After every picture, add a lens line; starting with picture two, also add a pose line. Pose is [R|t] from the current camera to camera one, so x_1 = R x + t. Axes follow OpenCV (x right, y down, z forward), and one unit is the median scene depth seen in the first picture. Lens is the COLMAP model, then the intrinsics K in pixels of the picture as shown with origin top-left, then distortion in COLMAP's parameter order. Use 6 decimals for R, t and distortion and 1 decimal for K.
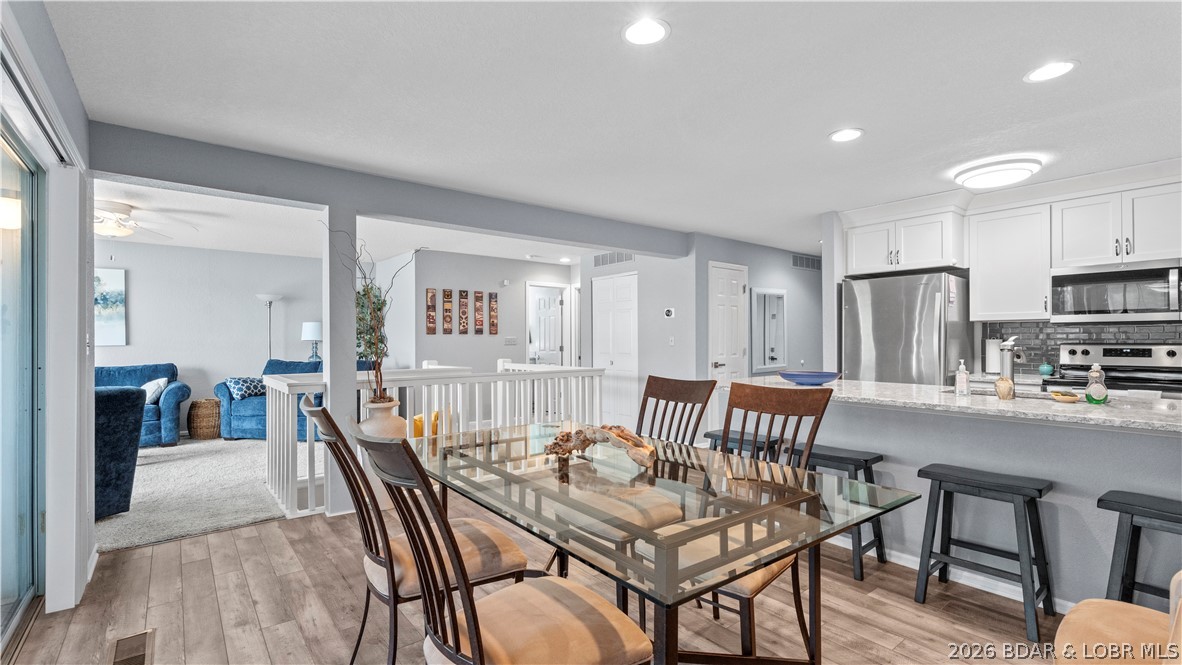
lens RADIAL K [[520.4, 0, 588.8], [0, 520.4, 333.7], [0, 0, 1]] dist [0.001871, -0.000208]
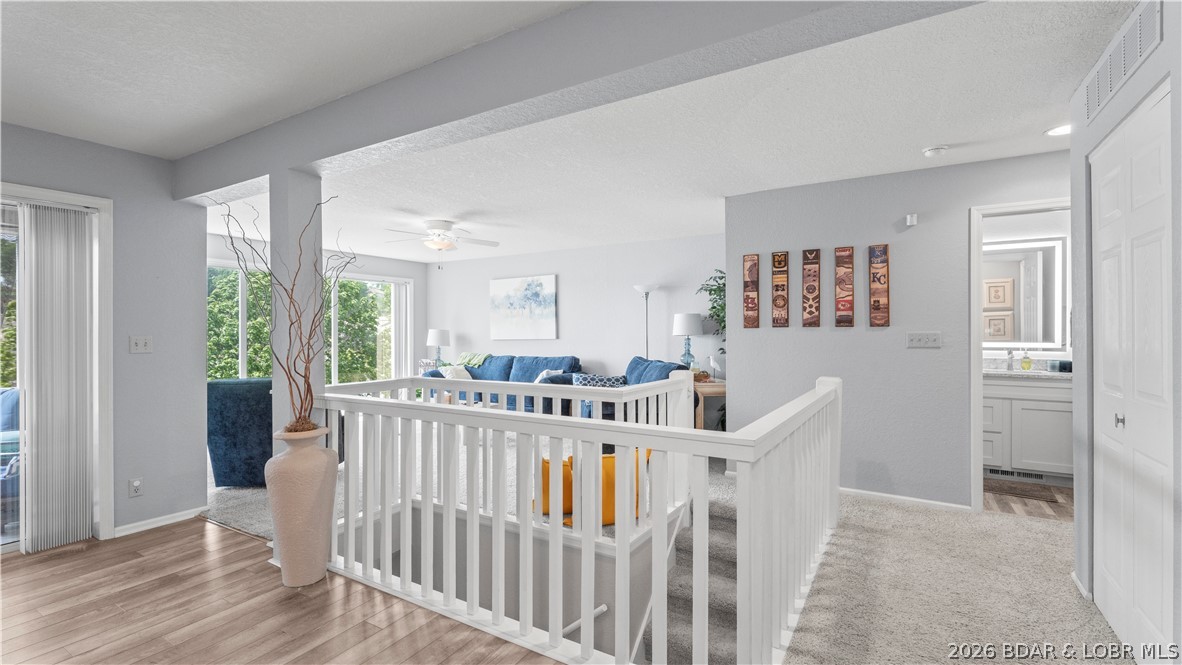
lens RADIAL K [[523.8, 0, 587.8], [0, 523.8, 326.5], [0, 0, 1]] dist [0.002333, 0.000473]
pose [[0.342070, -0.007528, -0.939644, 0.214880], [0.013350, 0.999906, -0.003150, -0.001064], [0.939580, -0.011466, 0.342138, 0.588533]]
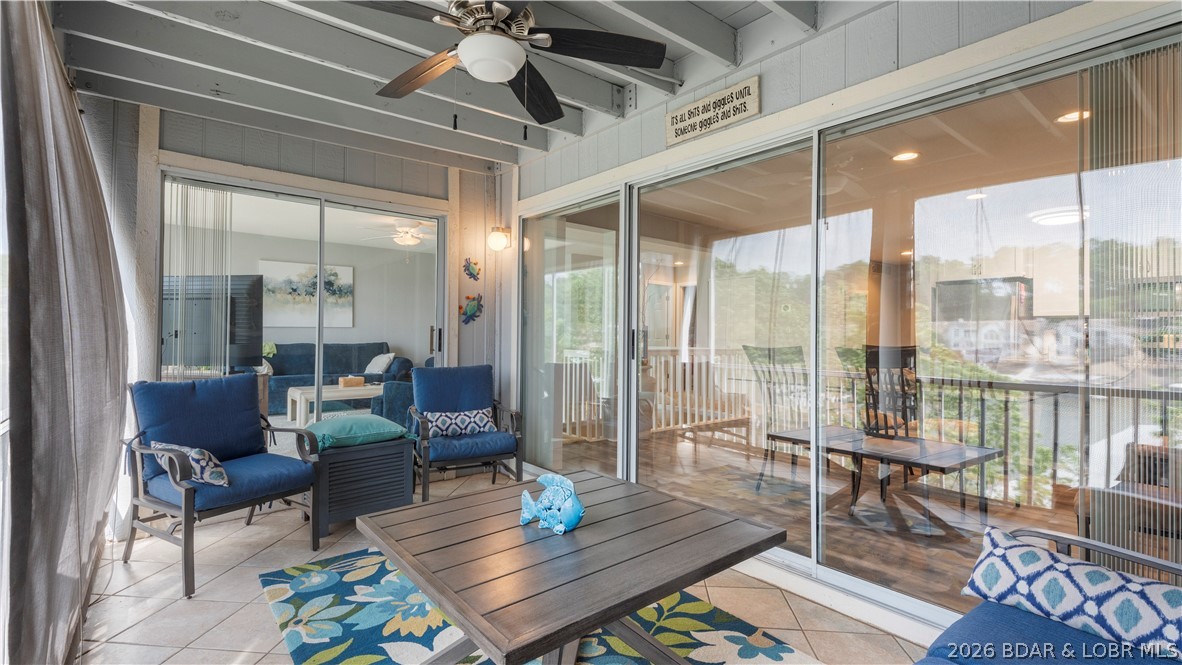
lens RADIAL K [[519.1, 0, 591.0], [0, 519.1, 332.5], [0, 0, 1]] dist [0.000723, 0.000275]
pose [[0.999821, 0.014307, 0.012380, -0.289188], [-0.014371, 0.999884, 0.005091, 0.018074], [-0.012306, -0.005268, 0.999910, -0.235149]]
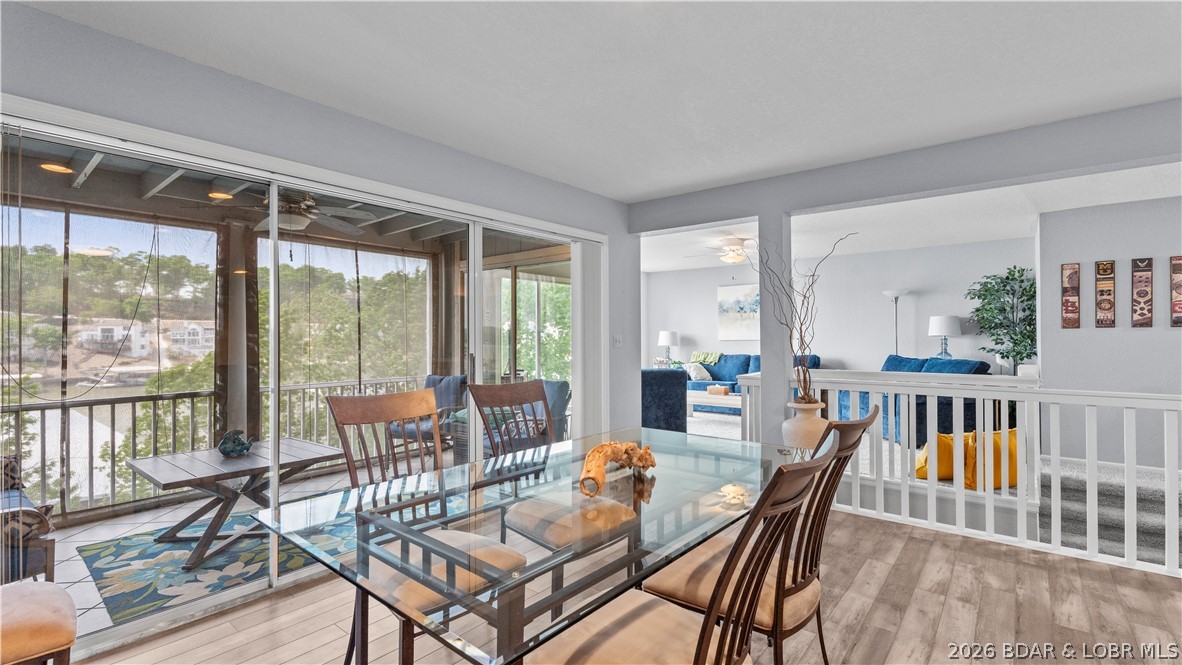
lens RADIAL K [[520.4, 0, 588.8], [0, 520.4, 333.7], [0, 0, 1]] dist [0.001871, -0.000208]
pose [[0.207314, -0.000212, -0.978274, 0.246517], [0.015395, 0.999877, 0.003046, -0.003648], [0.978153, -0.015692, 0.207292, 0.210766]]
